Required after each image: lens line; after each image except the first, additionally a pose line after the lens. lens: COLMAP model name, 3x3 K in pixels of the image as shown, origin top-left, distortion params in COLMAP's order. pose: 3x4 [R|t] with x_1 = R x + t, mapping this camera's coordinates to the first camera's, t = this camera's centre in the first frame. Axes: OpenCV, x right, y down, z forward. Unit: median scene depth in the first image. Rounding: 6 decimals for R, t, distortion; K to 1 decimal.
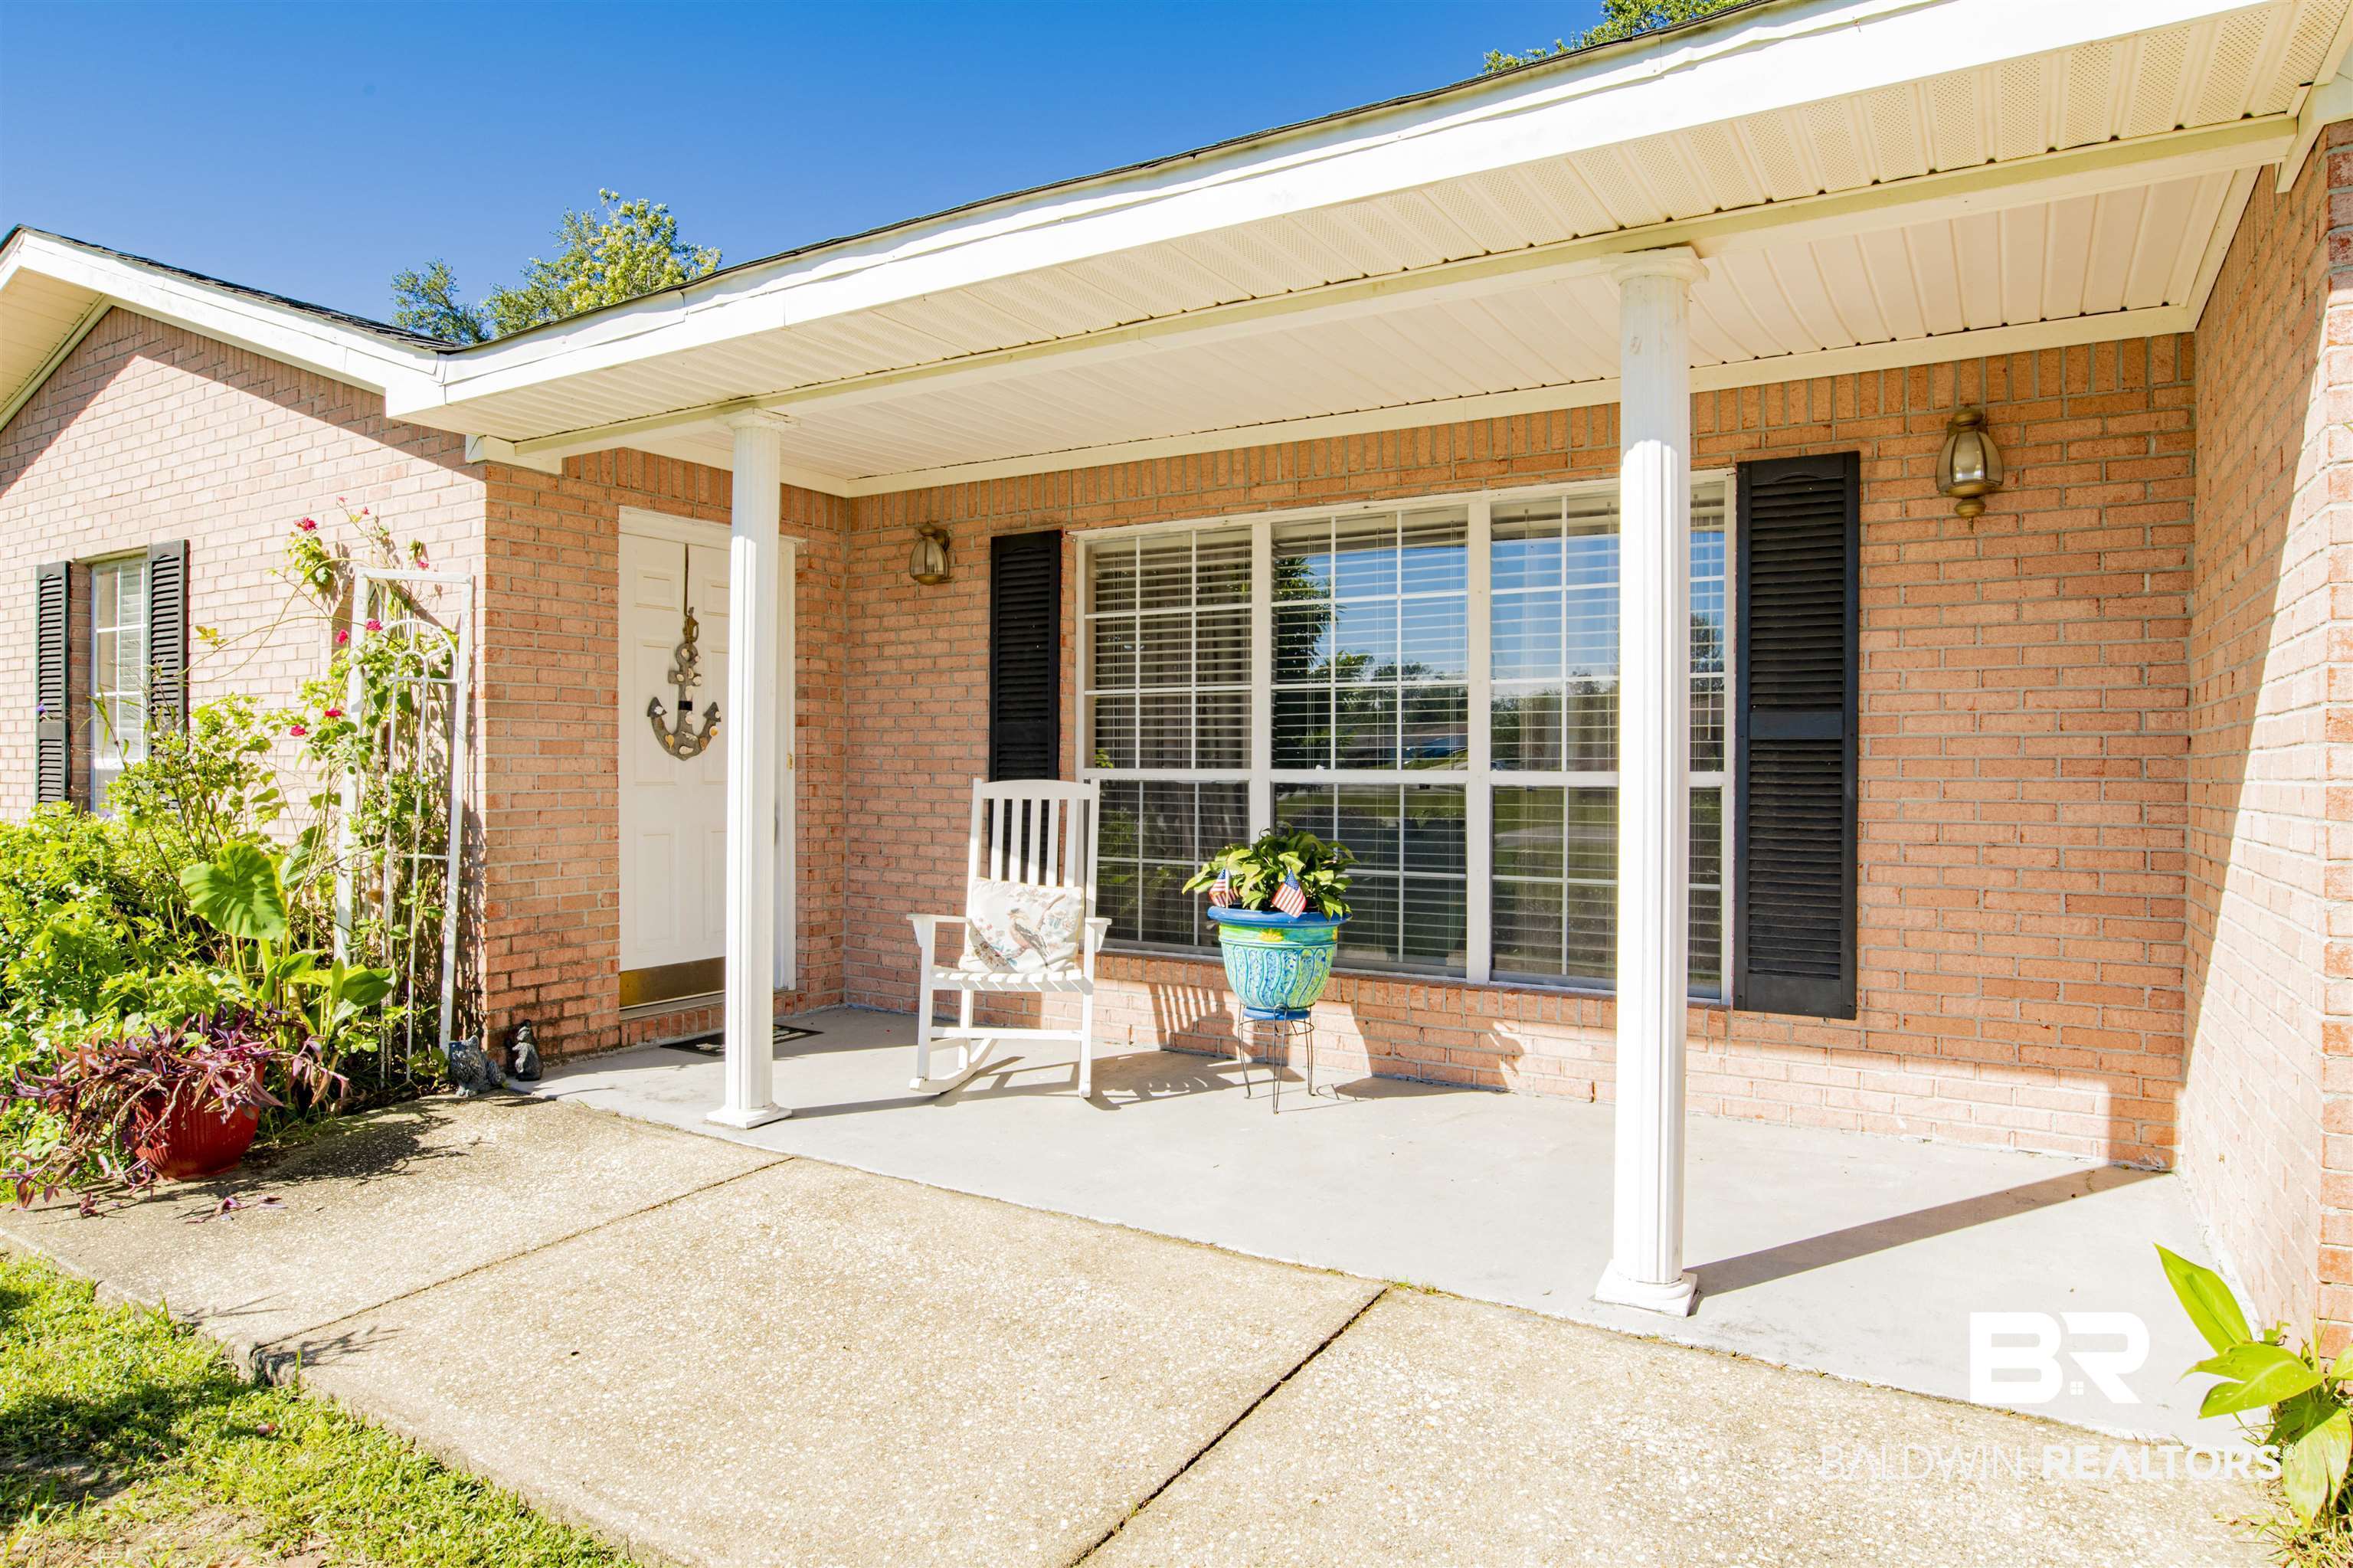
lens RADIAL K [[1442.6, 0, 1081.3], [0, 1442.6, 780.8], [0, 0, 1]] dist [-0.045198, -0.000055]
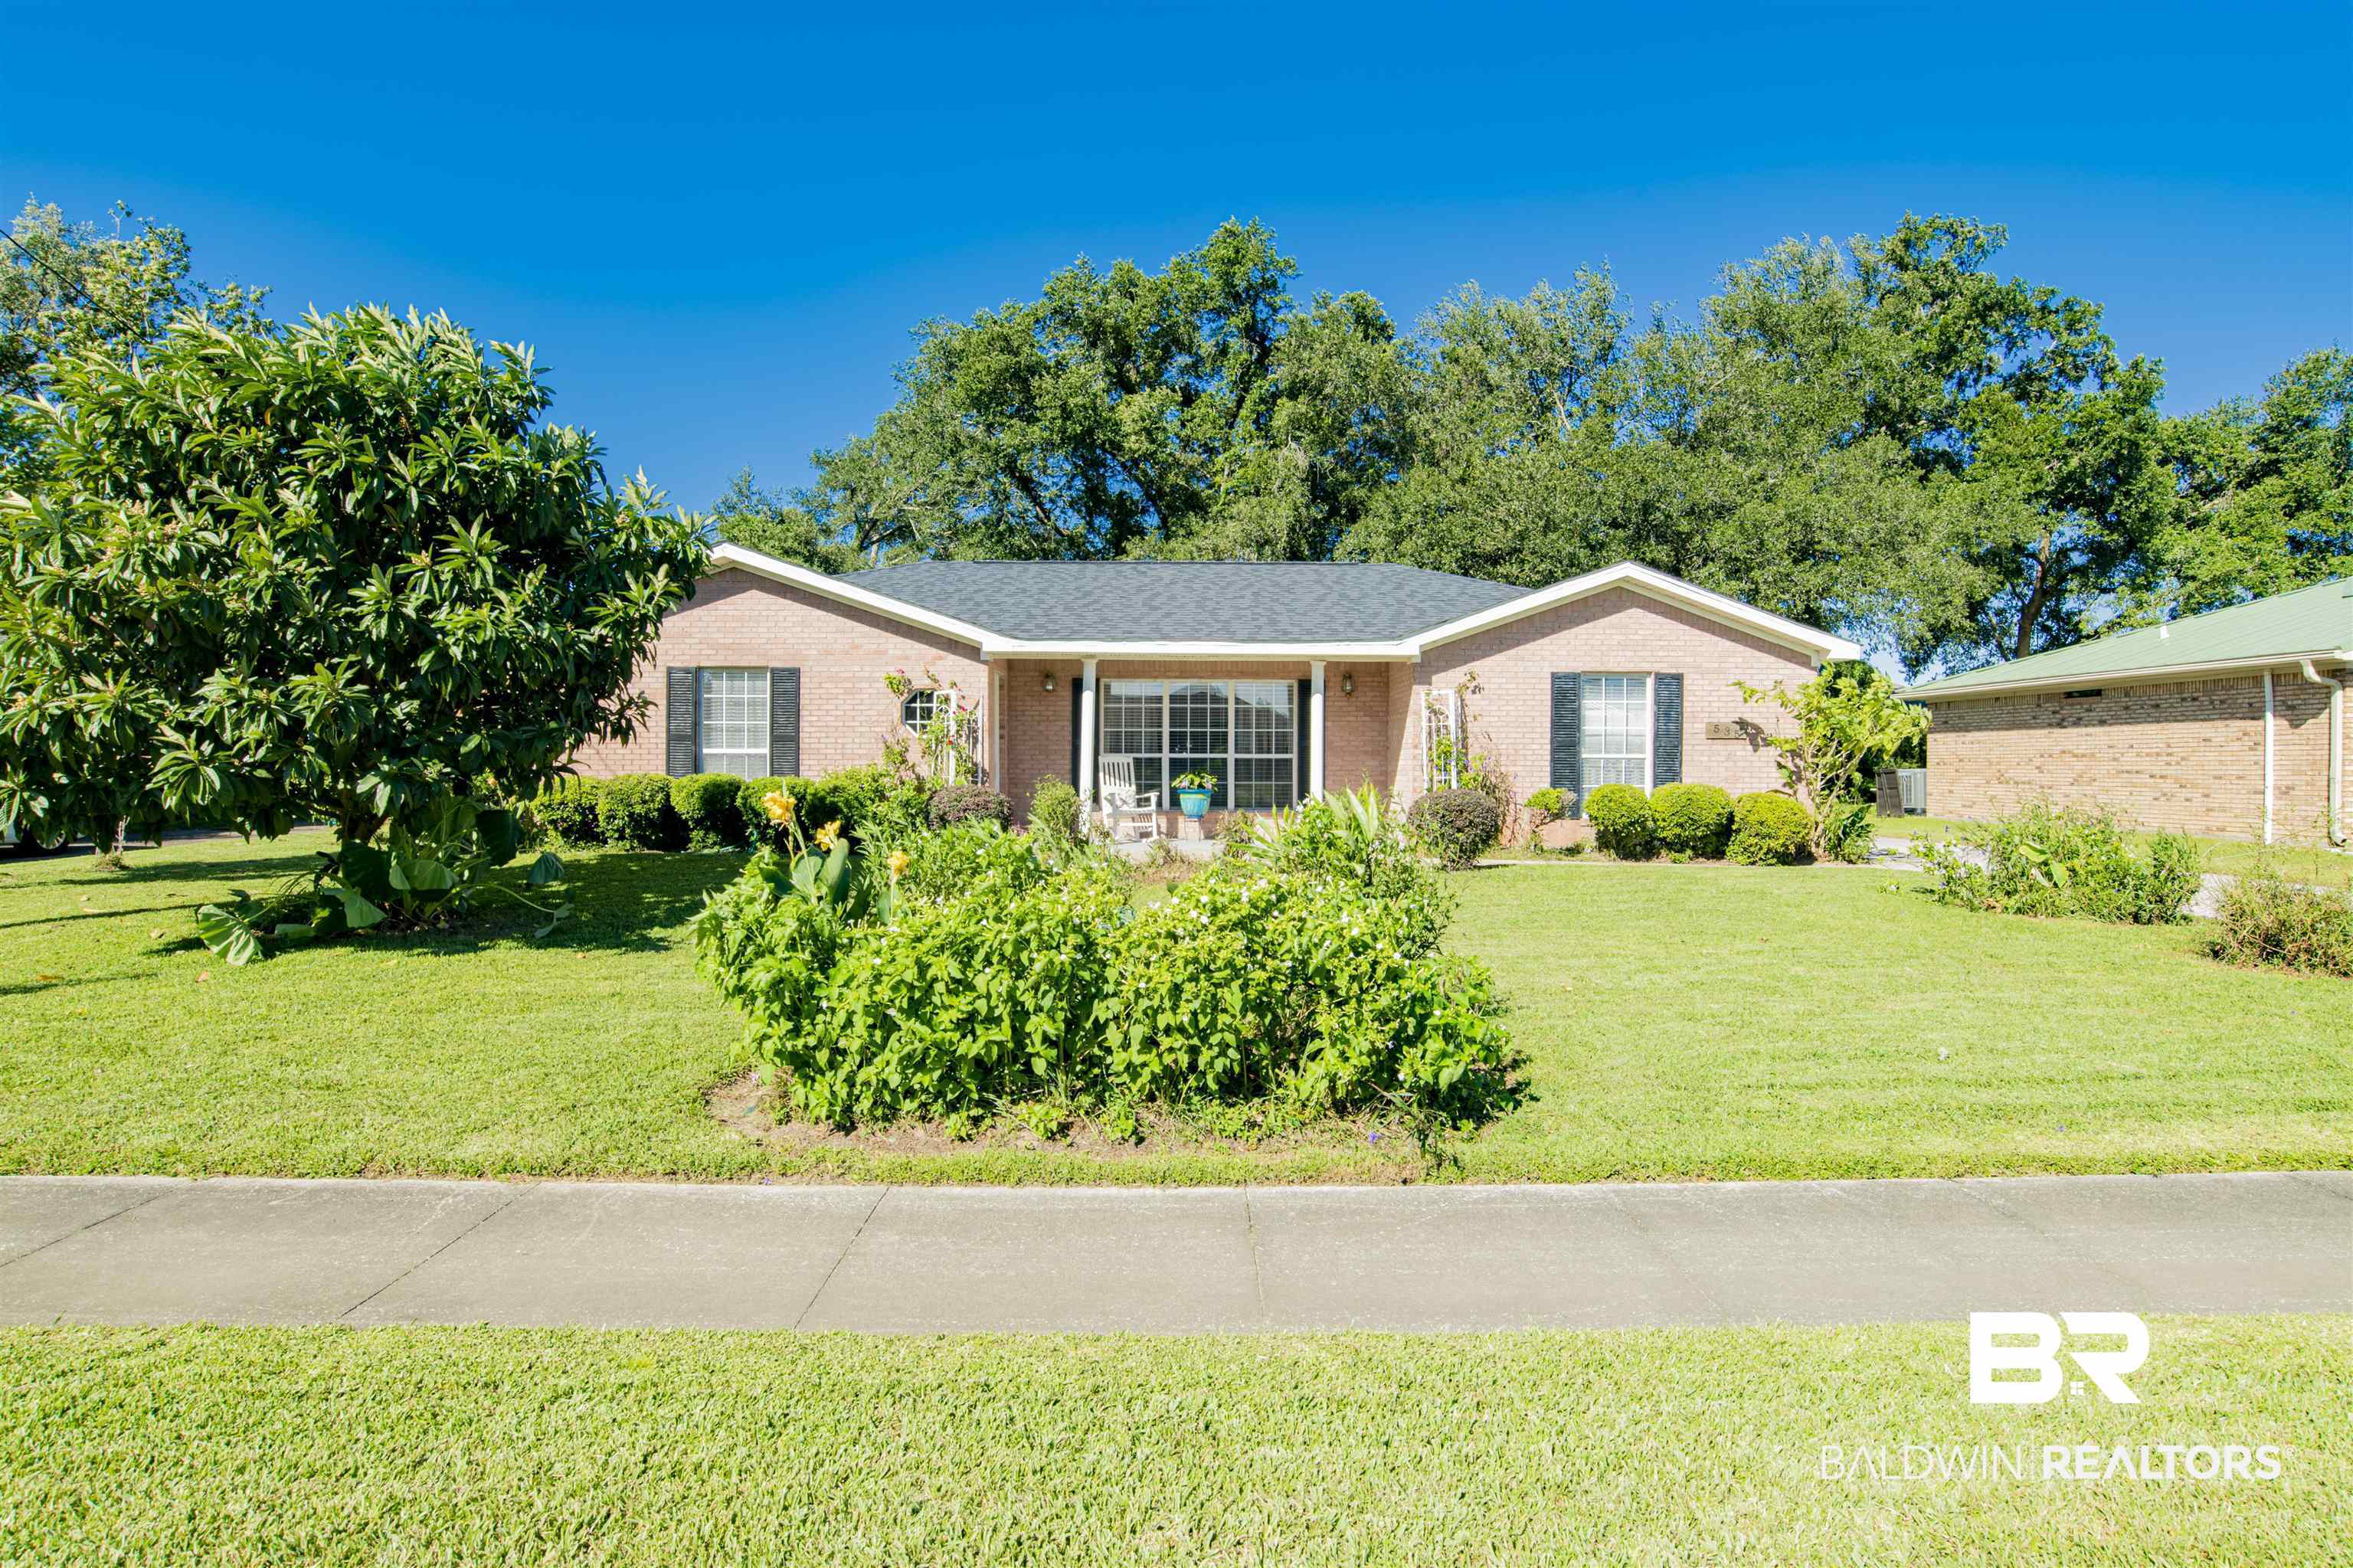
lens RADIAL K [[1174.5, 0, 1176.5], [0, 1174.5, 784.0], [0, 0, 1]] dist [-0.037142, -0.000293]
pose [[0.849720, -0.012504, 0.527085, -1.435530], [0.004915, 0.999863, 0.015796, 0.022202], [-0.527211, -0.010832, 0.849666, -1.506156]]
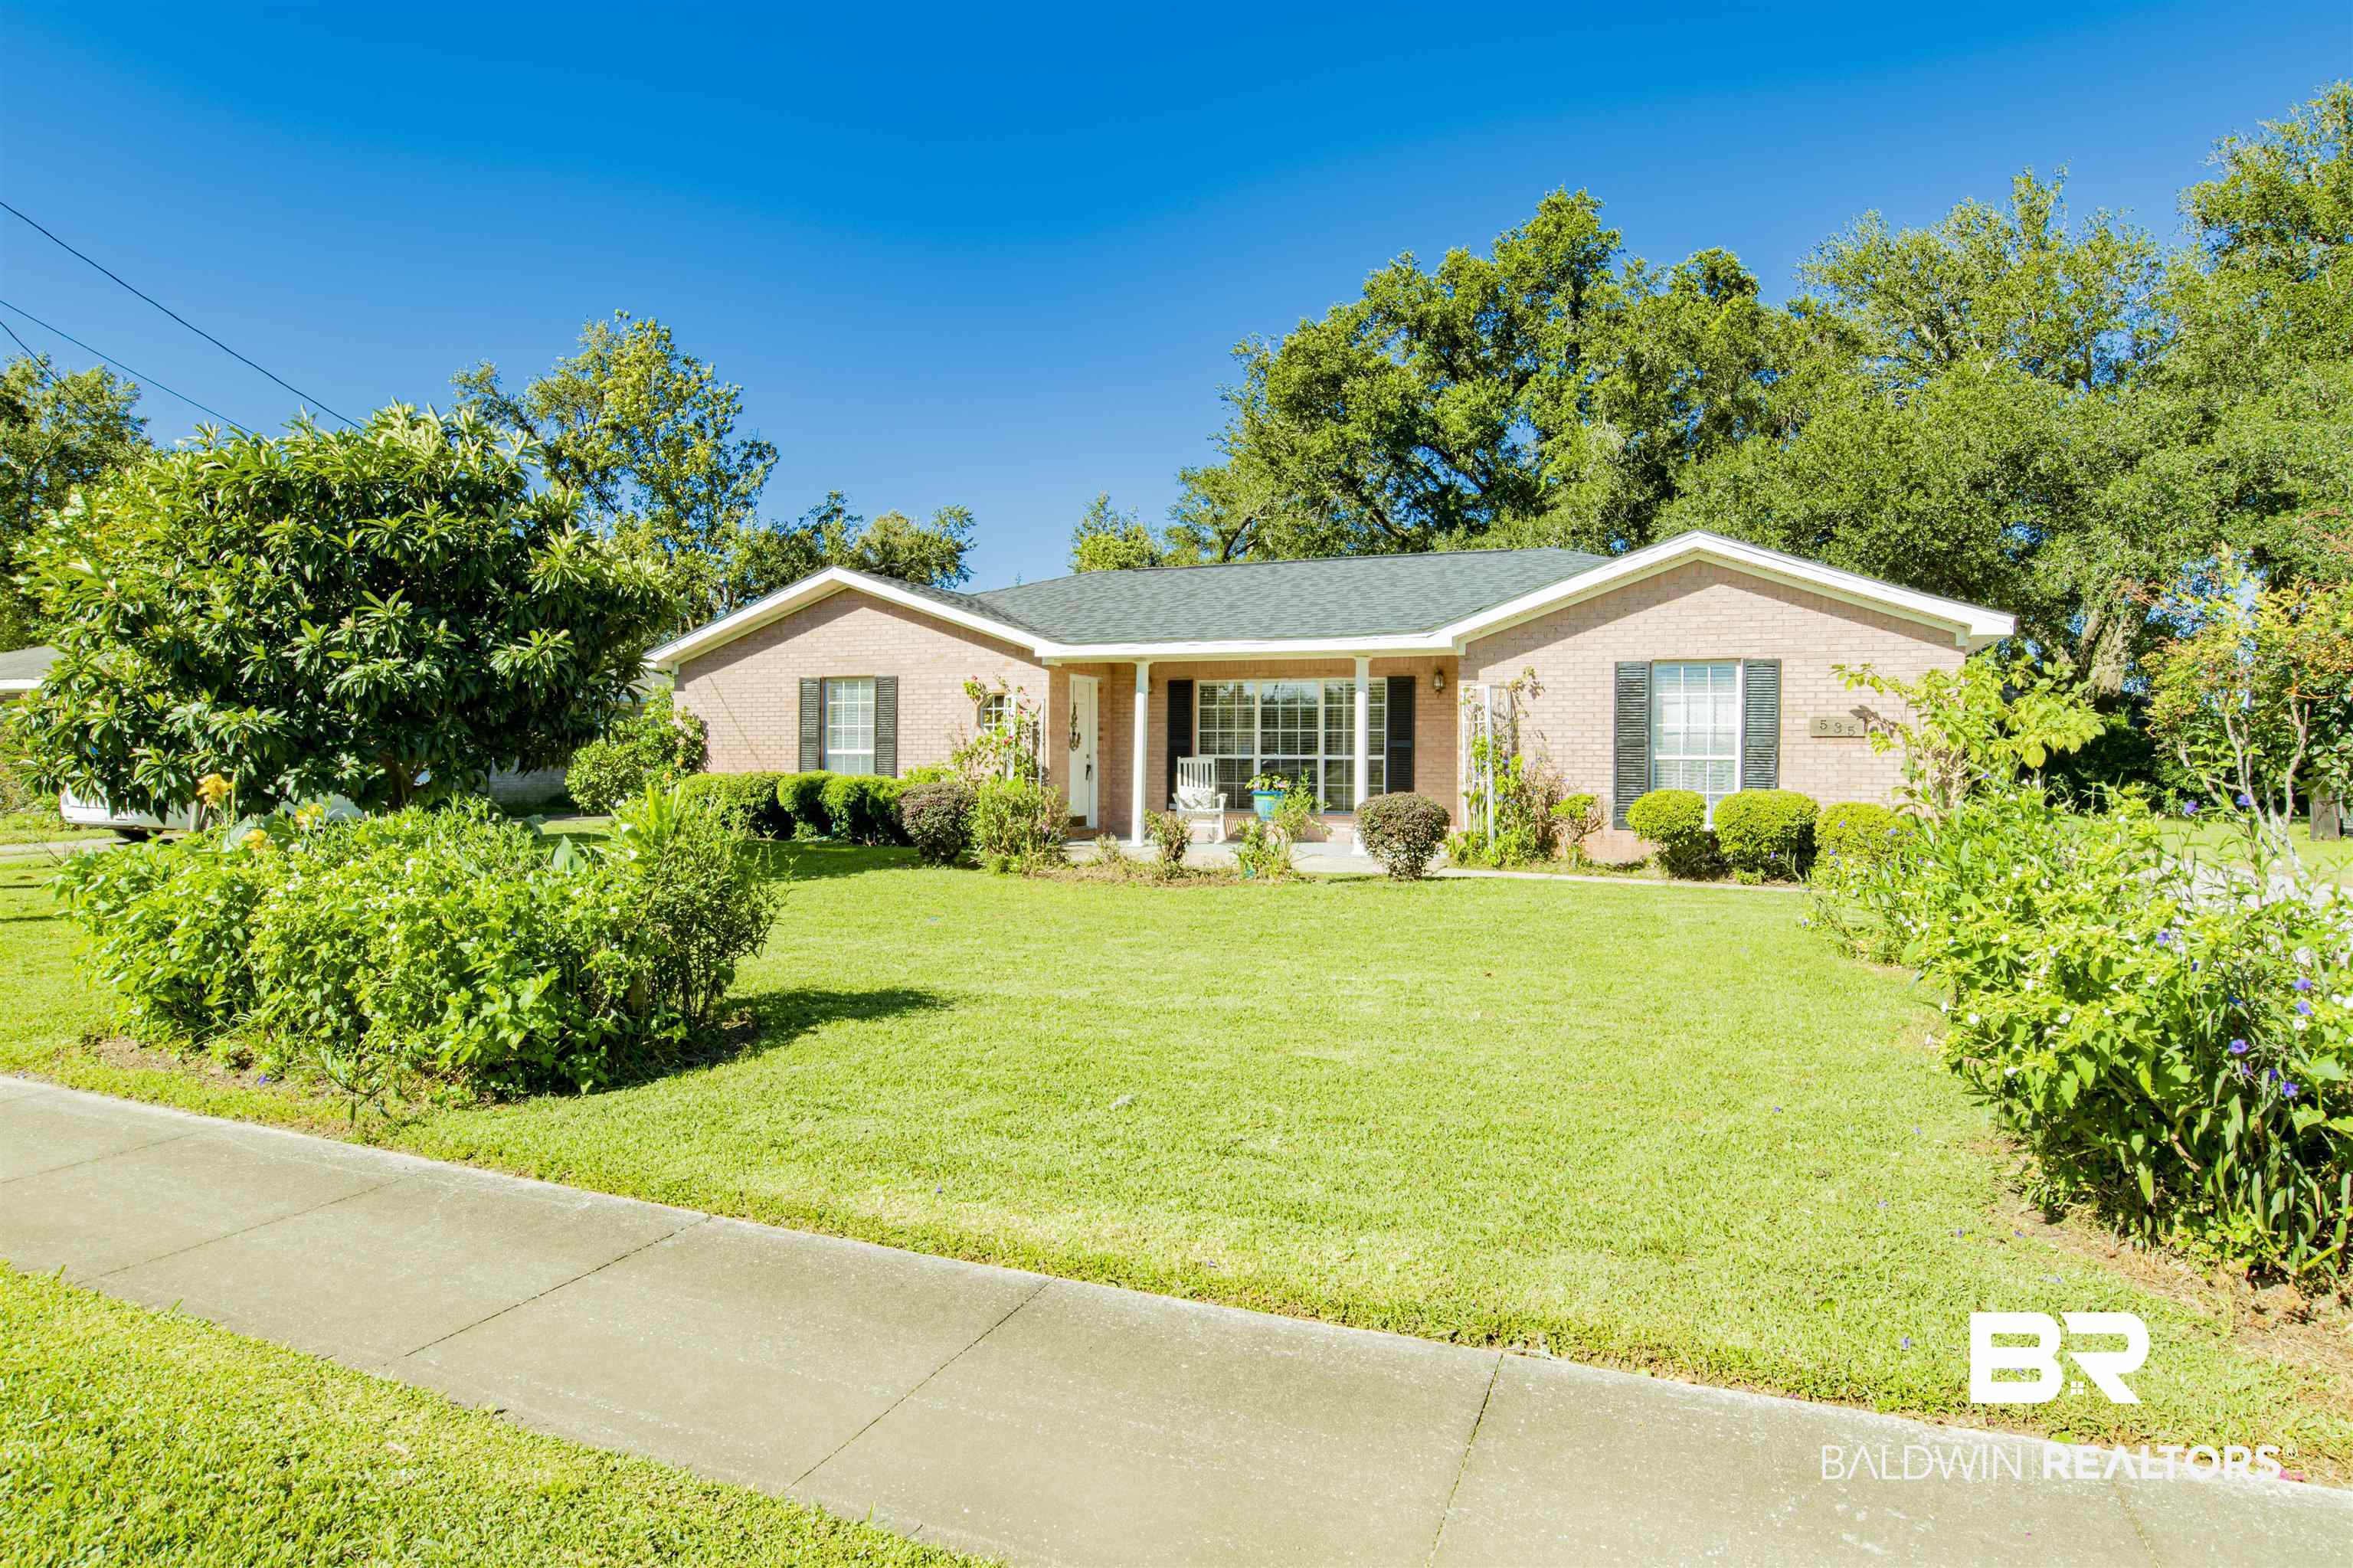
lens RADIAL K [[1174.5, 0, 1176.5], [0, 1174.5, 784.0], [0, 0, 1]] dist [-0.037142, -0.000293]
pose [[0.980641, -0.002054, 0.195803, -0.648635], [-0.000356, 0.999925, 0.012276, 0.029287], [-0.195813, -0.012108, 0.980567, -1.797908]]
